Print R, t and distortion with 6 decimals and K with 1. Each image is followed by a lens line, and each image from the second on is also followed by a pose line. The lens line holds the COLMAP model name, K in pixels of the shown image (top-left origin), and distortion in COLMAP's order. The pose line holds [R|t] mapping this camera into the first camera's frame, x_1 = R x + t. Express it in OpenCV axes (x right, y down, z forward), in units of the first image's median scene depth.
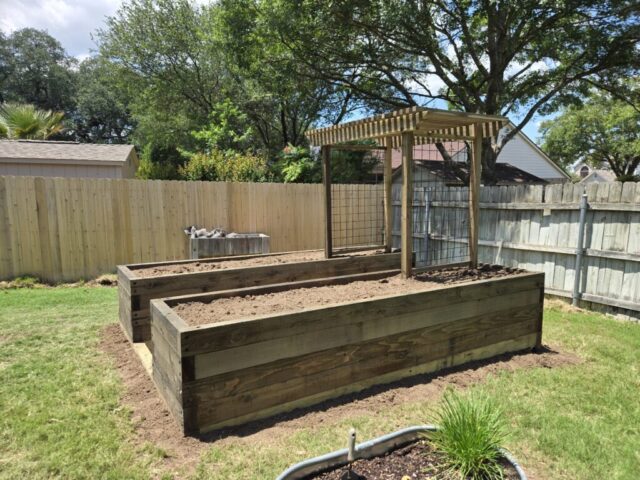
lens RADIAL K [[424.1, 0, 315.3], [0, 424.1, 241.5], [0, 0, 1]] dist [0.082330, -0.076902]
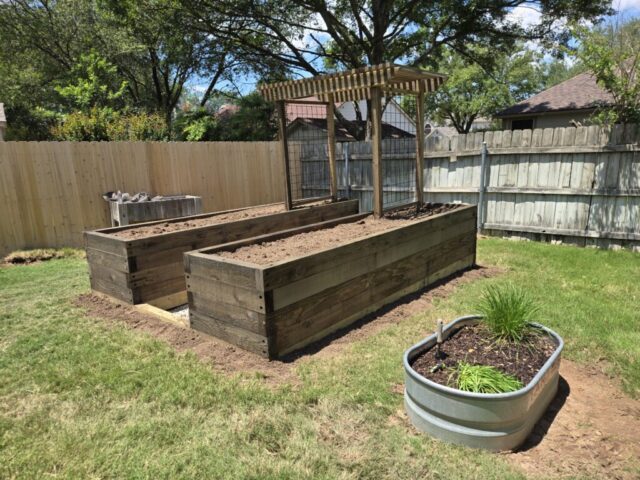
lens RADIAL K [[424.1, 0, 315.3], [0, 424.1, 241.5], [0, 0, 1]] dist [0.082330, -0.076902]
pose [[0.953375, -0.096567, 0.285921, -0.271104], [0.071366, 0.992692, 0.097311, 0.023473], [-0.293228, -0.072369, 0.953299, -0.043868]]
